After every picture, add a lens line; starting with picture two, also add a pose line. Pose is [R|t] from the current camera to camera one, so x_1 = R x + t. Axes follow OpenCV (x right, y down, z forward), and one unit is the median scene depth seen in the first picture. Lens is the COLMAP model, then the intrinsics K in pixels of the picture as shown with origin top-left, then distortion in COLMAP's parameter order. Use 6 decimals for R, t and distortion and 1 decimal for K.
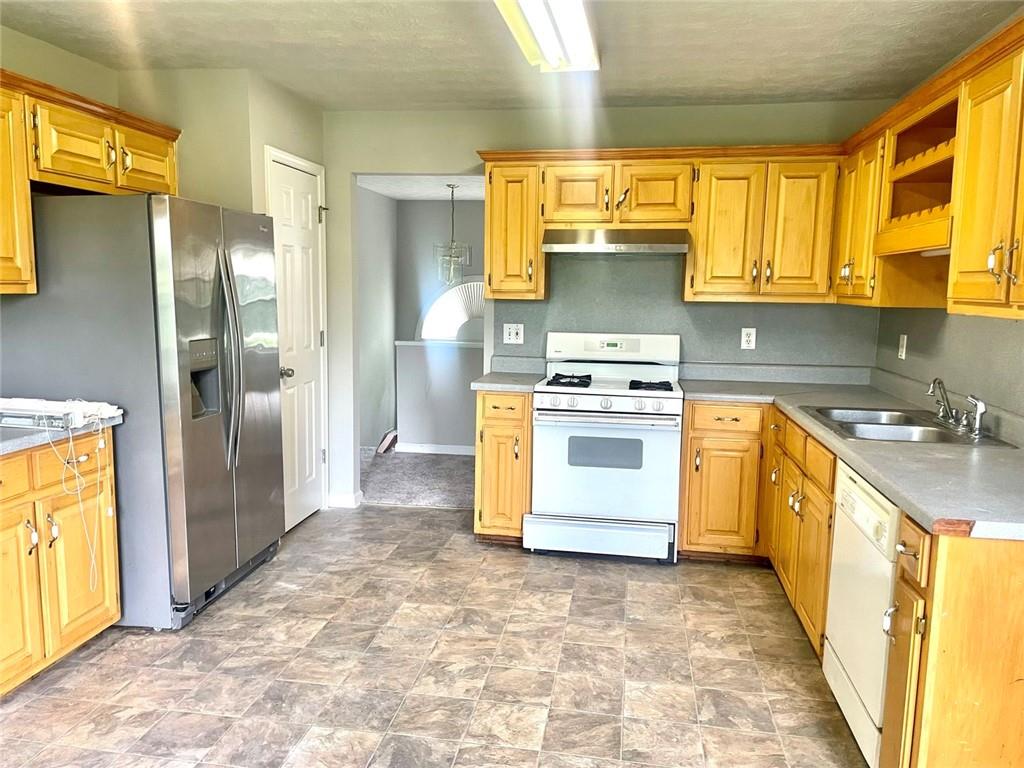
lens RADIAL K [[779.7, 0, 508.1], [0, 779.7, 381.1], [0, 0, 1]] dist [0.070550, -0.080489]
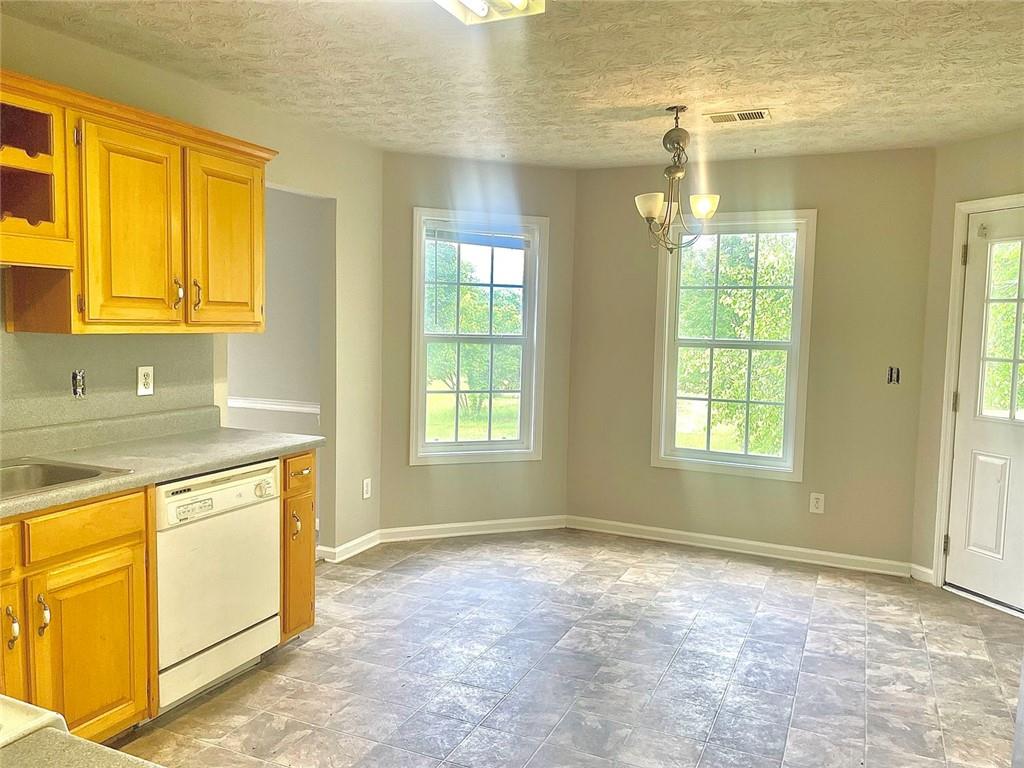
lens RADIAL K [[779.7, 0, 506.1], [0, 779.7, 382.7], [0, 0, 1]] dist [0.070550, -0.080489]
pose [[-0.966058, -0.056072, 0.252165, -0.243525], [-0.005104, 0.980111, 0.198386, -0.231597], [-0.258273, 0.190366, -0.947130, 1.843617]]
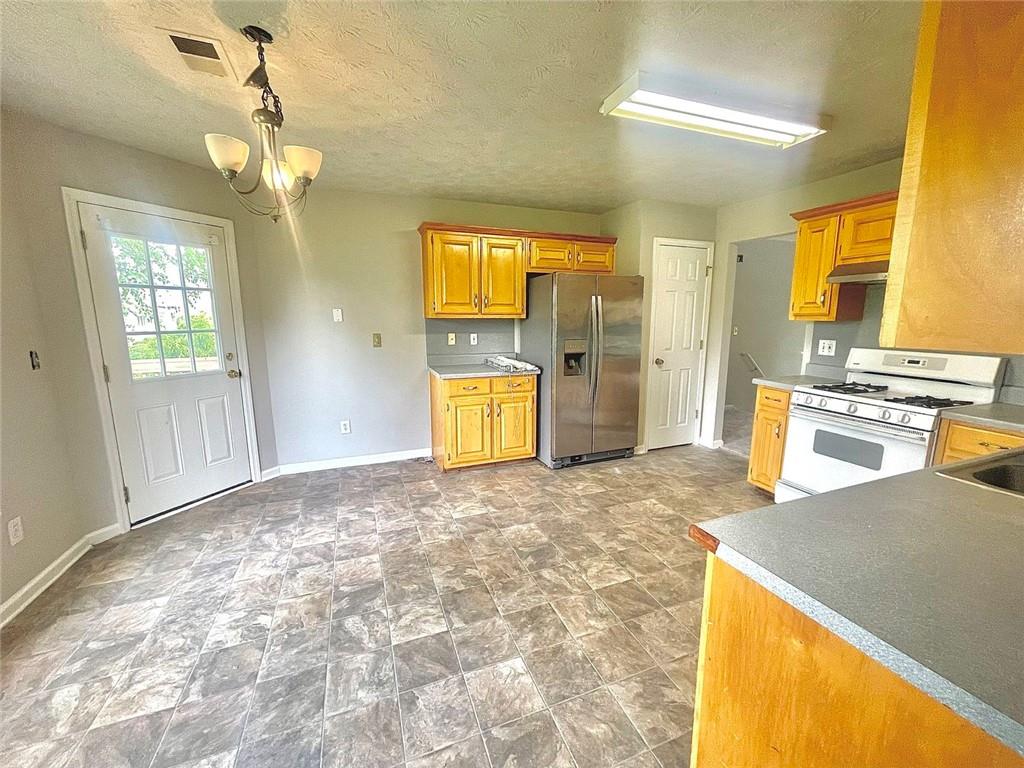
lens RADIAL K [[413.1, 0, 519.0], [0, 413.1, 376.2], [0, 0, 1]] dist [-0.001009, 0.000064]
pose [[0.522843, 0.112335, -0.844995, 0.599529], [-0.094364, 0.992814, 0.073598, -0.027950], [0.847190, 0.041257, 0.529686, 0.359901]]
